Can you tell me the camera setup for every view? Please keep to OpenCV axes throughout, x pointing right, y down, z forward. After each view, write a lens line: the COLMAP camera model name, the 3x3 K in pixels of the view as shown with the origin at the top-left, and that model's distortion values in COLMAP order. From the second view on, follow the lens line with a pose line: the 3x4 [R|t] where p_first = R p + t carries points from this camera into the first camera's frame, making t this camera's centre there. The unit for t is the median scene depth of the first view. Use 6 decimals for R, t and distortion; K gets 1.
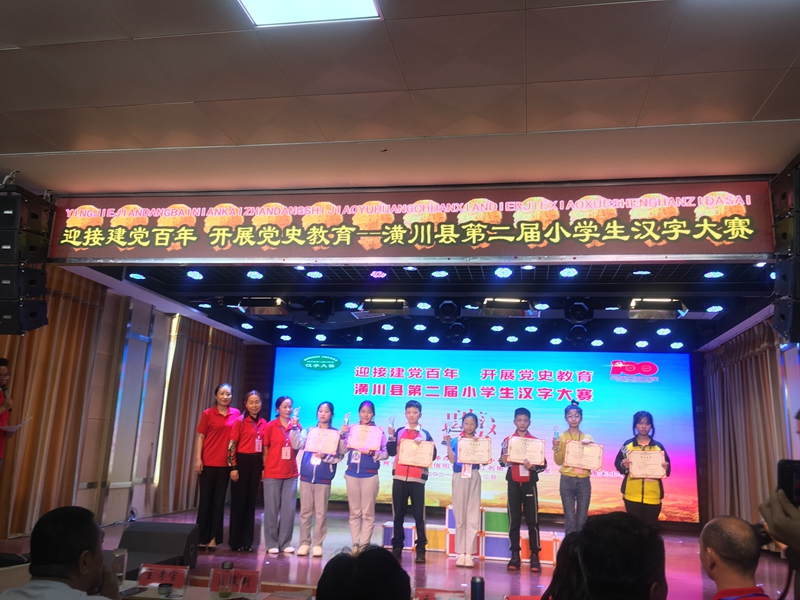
lens RADIAL K [[685.1, 0, 395.9], [0, 685.1, 300.5], [0, 0, 1]] dist [0.049989, -0.006939]
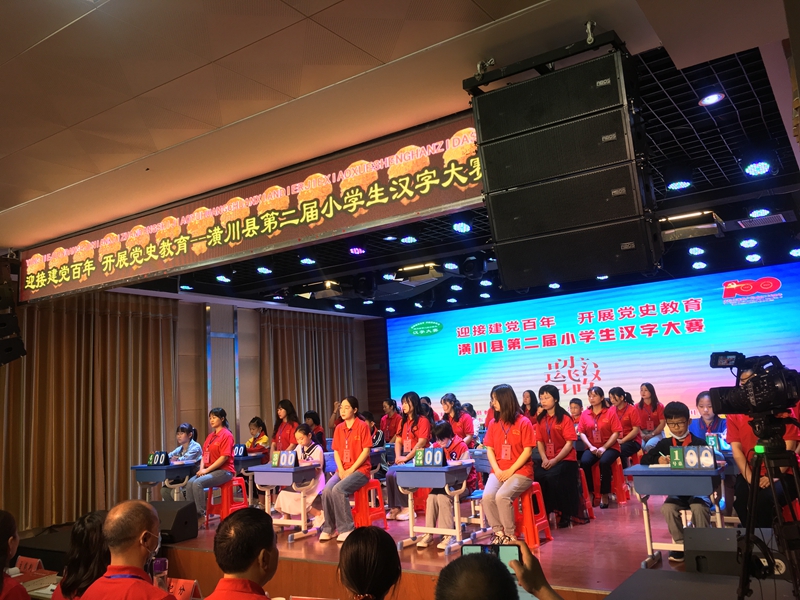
lens RADIAL K [[685.1, 0, 397.1], [0, 685.1, 296.8], [0, 0, 1]] dist [0.049989, -0.006939]
pose [[0.911671, -0.153693, -0.381096, 0.364364], [0.178462, 0.983480, 0.030295, 0.007910], [0.370144, -0.095630, 0.924039, 0.061235]]
